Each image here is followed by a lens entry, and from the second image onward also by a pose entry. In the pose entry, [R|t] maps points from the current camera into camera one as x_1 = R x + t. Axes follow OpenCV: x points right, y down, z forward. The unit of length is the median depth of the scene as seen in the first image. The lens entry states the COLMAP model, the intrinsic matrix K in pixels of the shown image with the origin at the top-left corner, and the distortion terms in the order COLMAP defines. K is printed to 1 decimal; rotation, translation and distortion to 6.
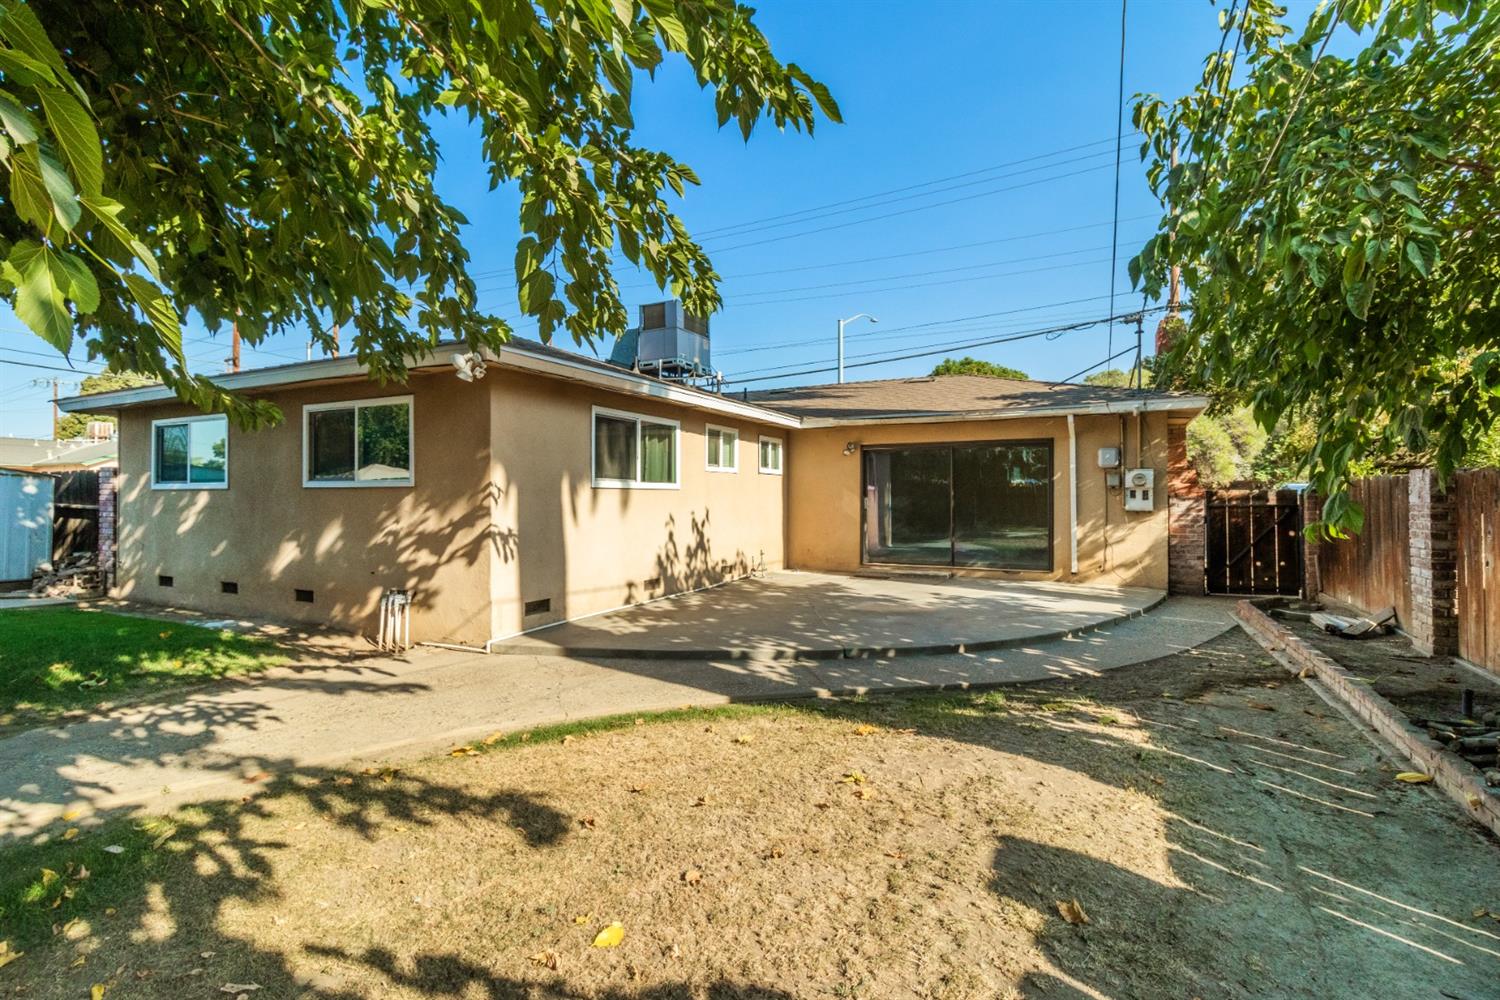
lens RADIAL K [[684.4, 0, 754.0], [0, 684.4, 480.8], [0, 0, 1]] dist [0.000329, 0.000126]
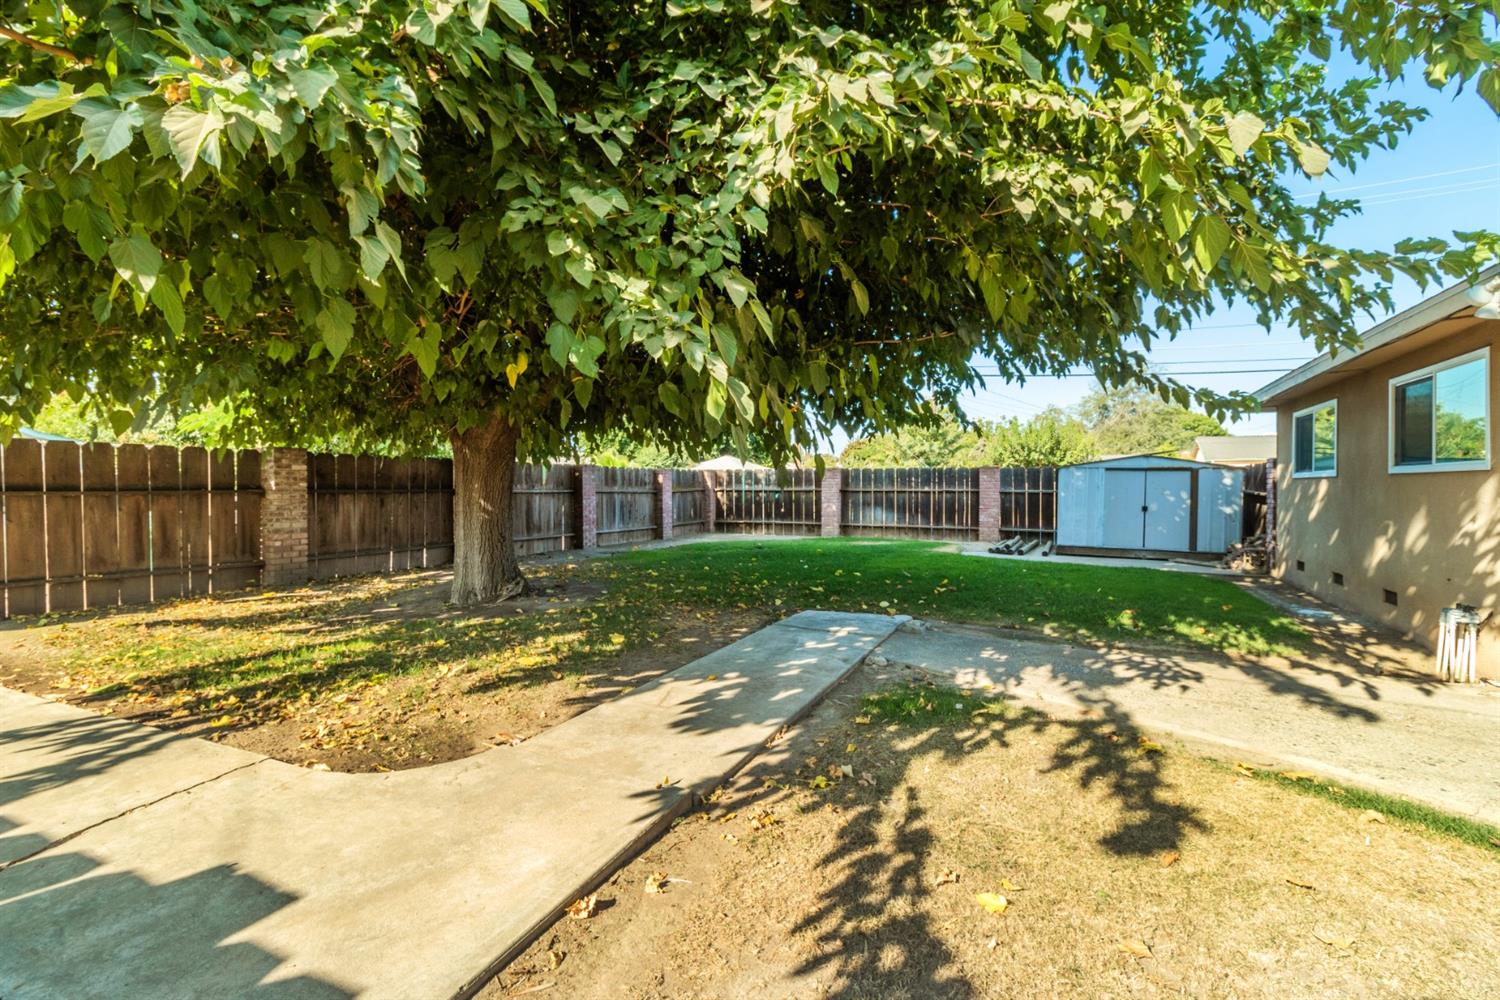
lens RADIAL K [[692.4, 0, 750.0], [0, 692.4, 500.0], [0, 0, 1]] dist [0.016980, 0.000069]
pose [[0.042570, 0.023245, -0.998823, 0.457035], [0.019828, 0.999513, 0.024106, 0.008156], [0.998897, -0.020831, 0.042089, 0.331093]]
